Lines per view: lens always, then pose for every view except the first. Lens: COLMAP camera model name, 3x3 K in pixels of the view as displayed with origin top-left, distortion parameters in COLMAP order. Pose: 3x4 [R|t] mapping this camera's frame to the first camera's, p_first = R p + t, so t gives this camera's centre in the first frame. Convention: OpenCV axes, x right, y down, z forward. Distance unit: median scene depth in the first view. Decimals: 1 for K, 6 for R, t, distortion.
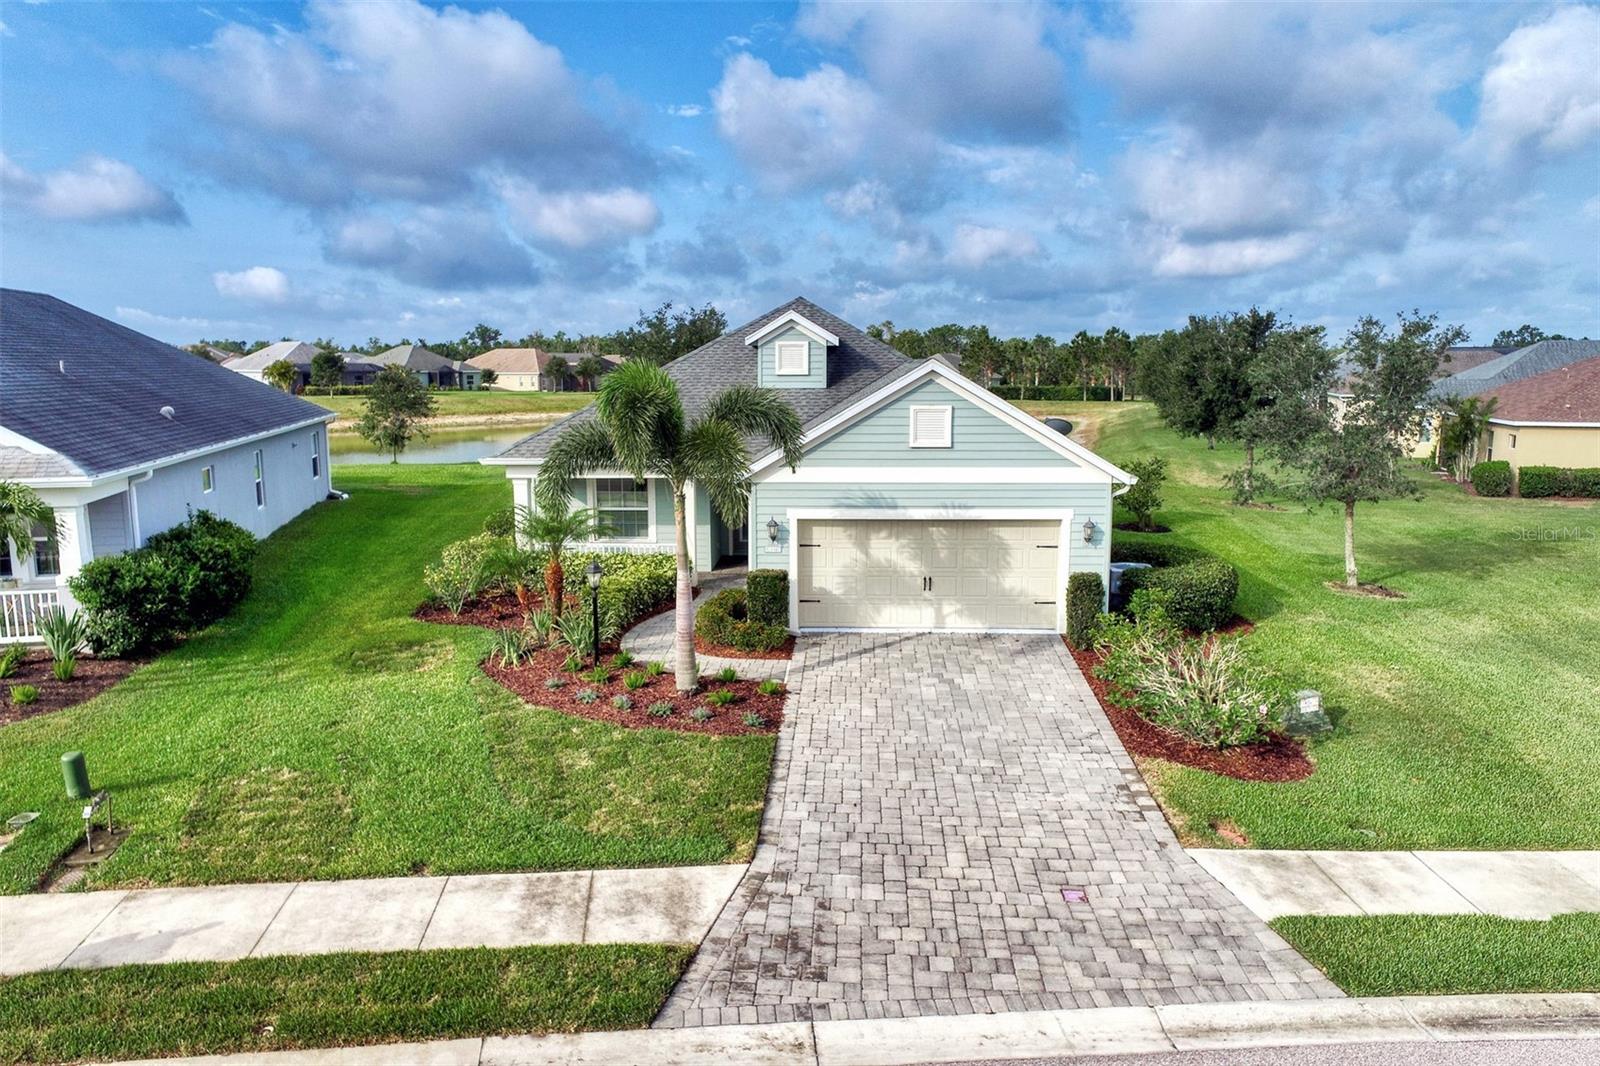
lens RADIAL K [[1133.2, 0, 800.0], [0, 1133.2, 533.0], [0, 0, 1]] dist [-0.027189, -0.000484]
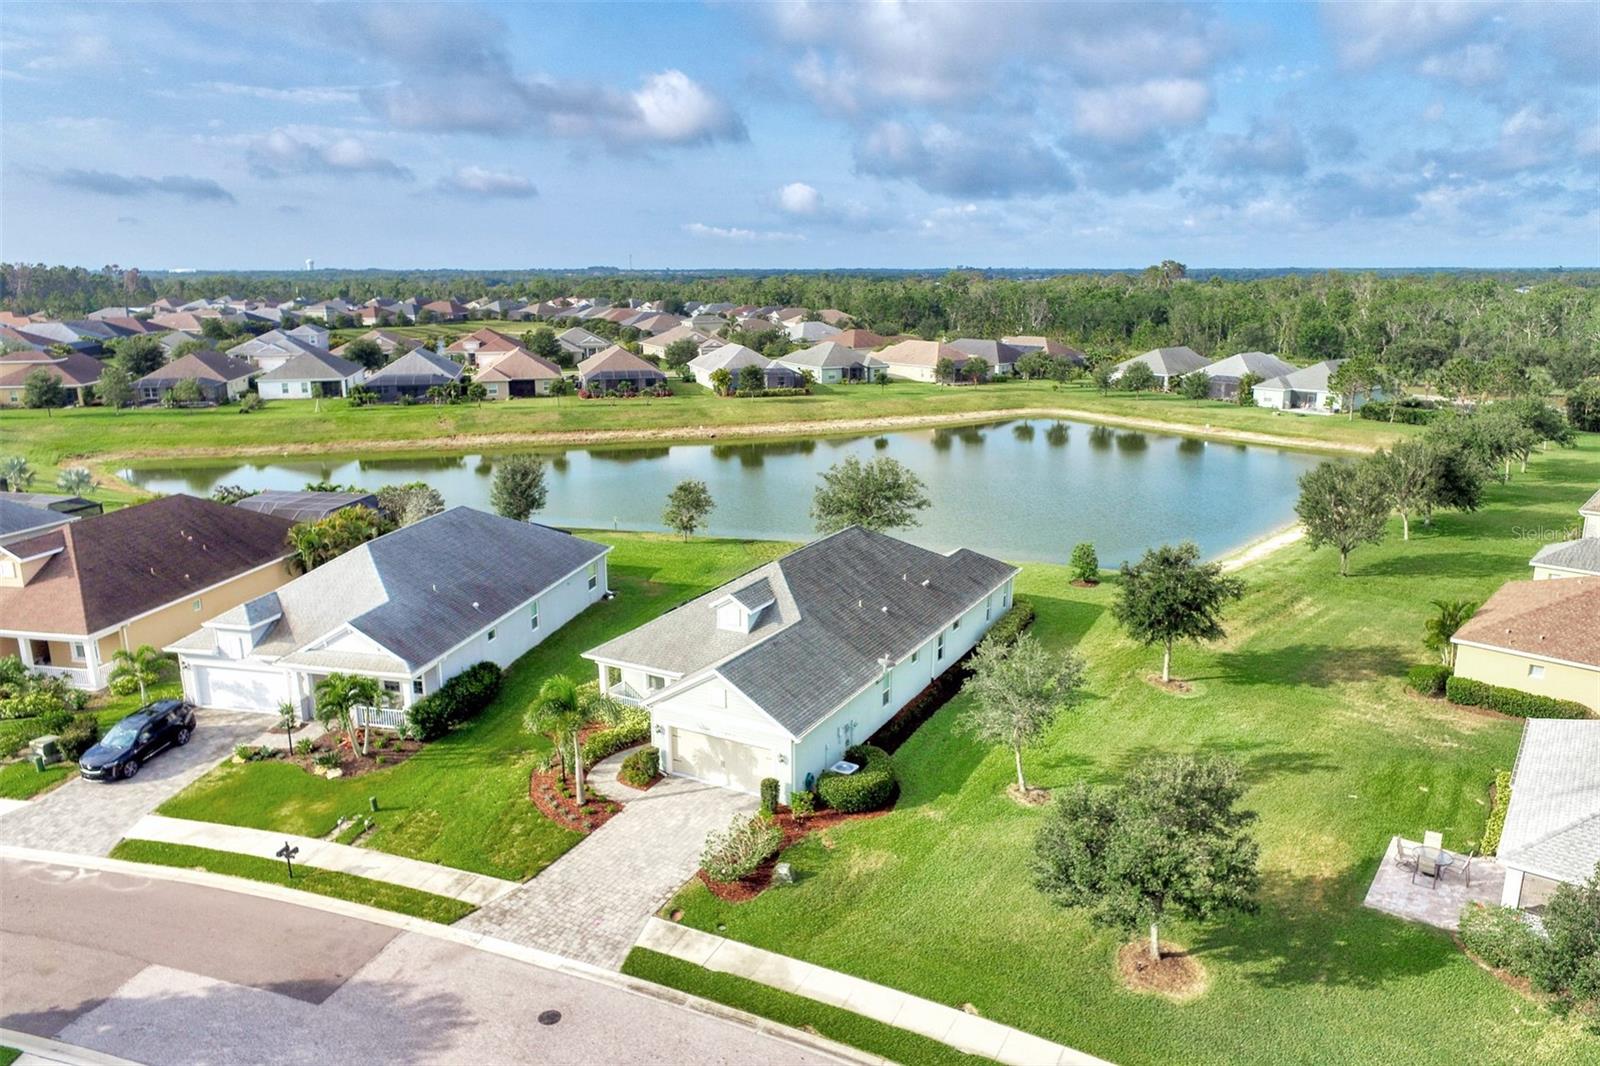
lens RADIAL K [[1133.2, 0, 800.0], [0, 1133.2, 533.0], [0, 0, 1]] dist [-0.027189, -0.000484]
pose [[0.898549, 0.114569, -0.423655, 1.667991], [-0.074765, 0.991174, 0.109471, -0.963460], [0.432458, -0.066690, 0.899184, -1.272068]]
